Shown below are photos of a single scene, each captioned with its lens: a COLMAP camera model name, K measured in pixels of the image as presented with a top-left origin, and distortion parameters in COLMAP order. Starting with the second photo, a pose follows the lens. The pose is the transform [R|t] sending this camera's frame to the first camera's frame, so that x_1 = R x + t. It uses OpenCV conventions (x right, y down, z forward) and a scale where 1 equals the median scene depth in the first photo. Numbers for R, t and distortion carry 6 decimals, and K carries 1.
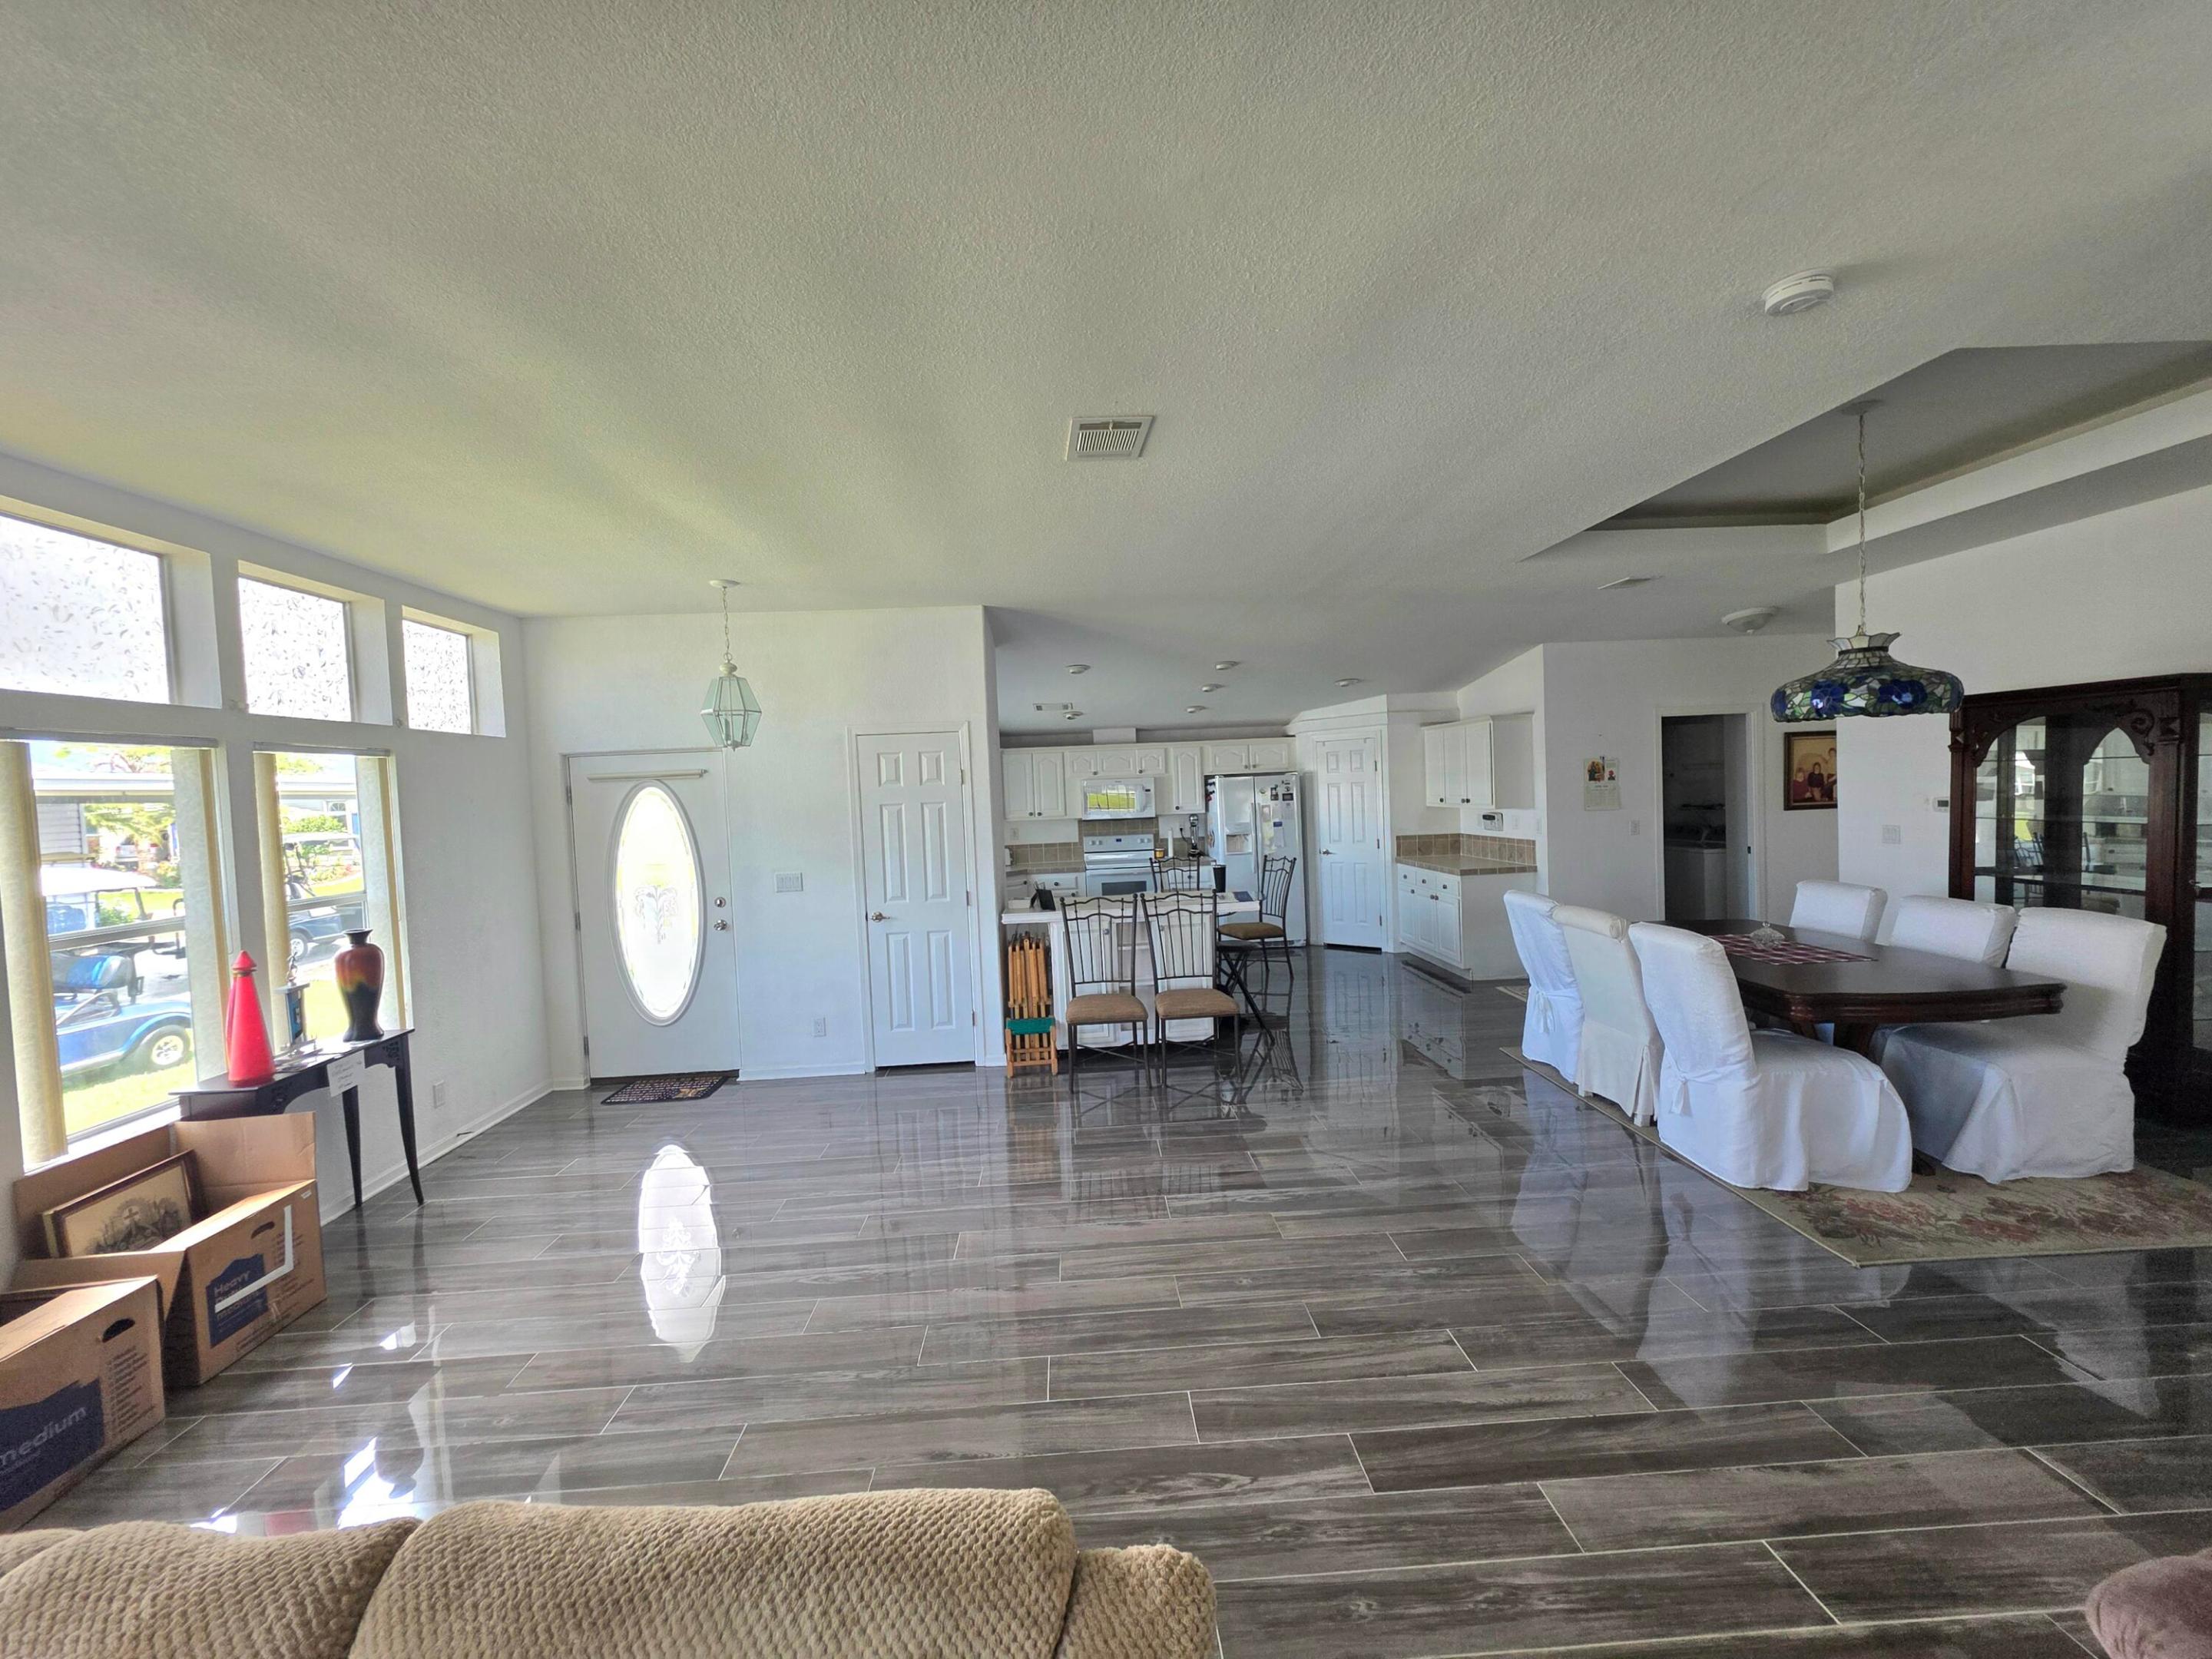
lens RADIAL K [[901.5, 0, 1106.0], [0, 901.5, 829.5], [0, 0, 1]] dist [-0.000628, 0.000319]
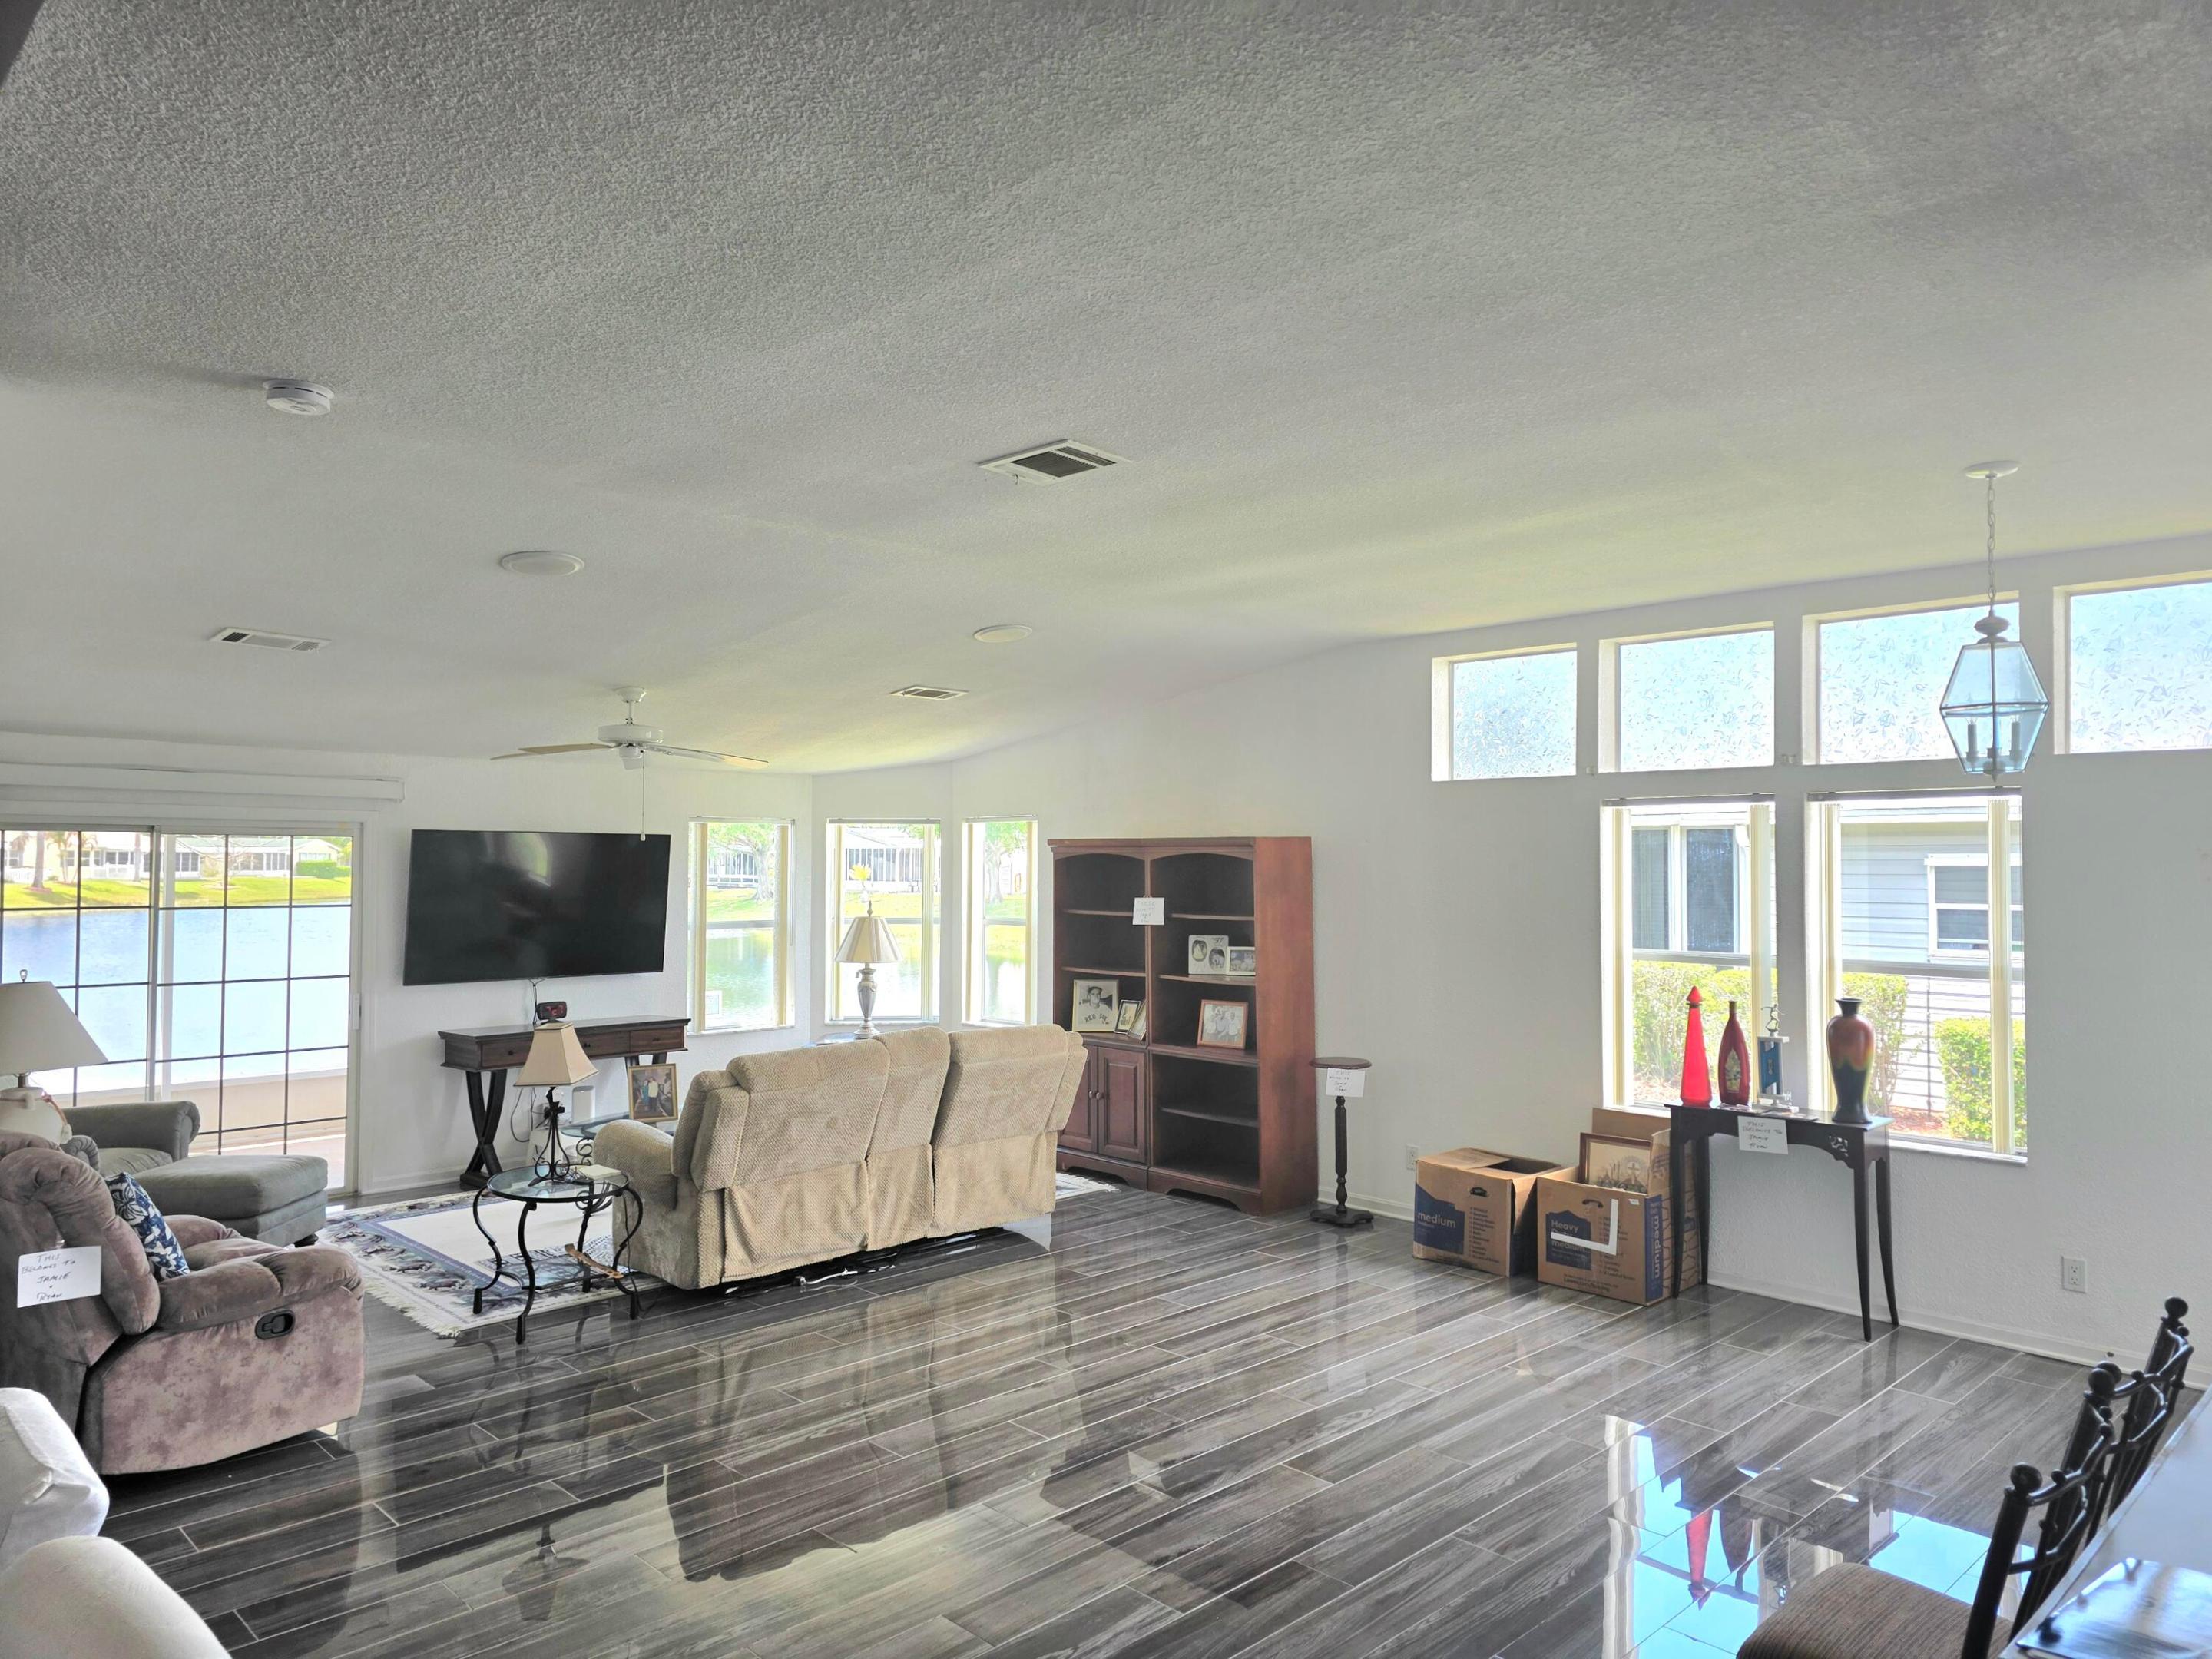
lens RADIAL K [[1488.7, 0, 1106.0], [0, 1488.7, 829.5], [0, 0, 1]] dist [-0.000118, -0.000532]
pose [[-0.759514, 0.022298, -0.650109, 0.918719], [-0.006383, 0.999109, 0.041726, -0.151870], [0.650460, 0.035841, -0.758694, 2.205922]]
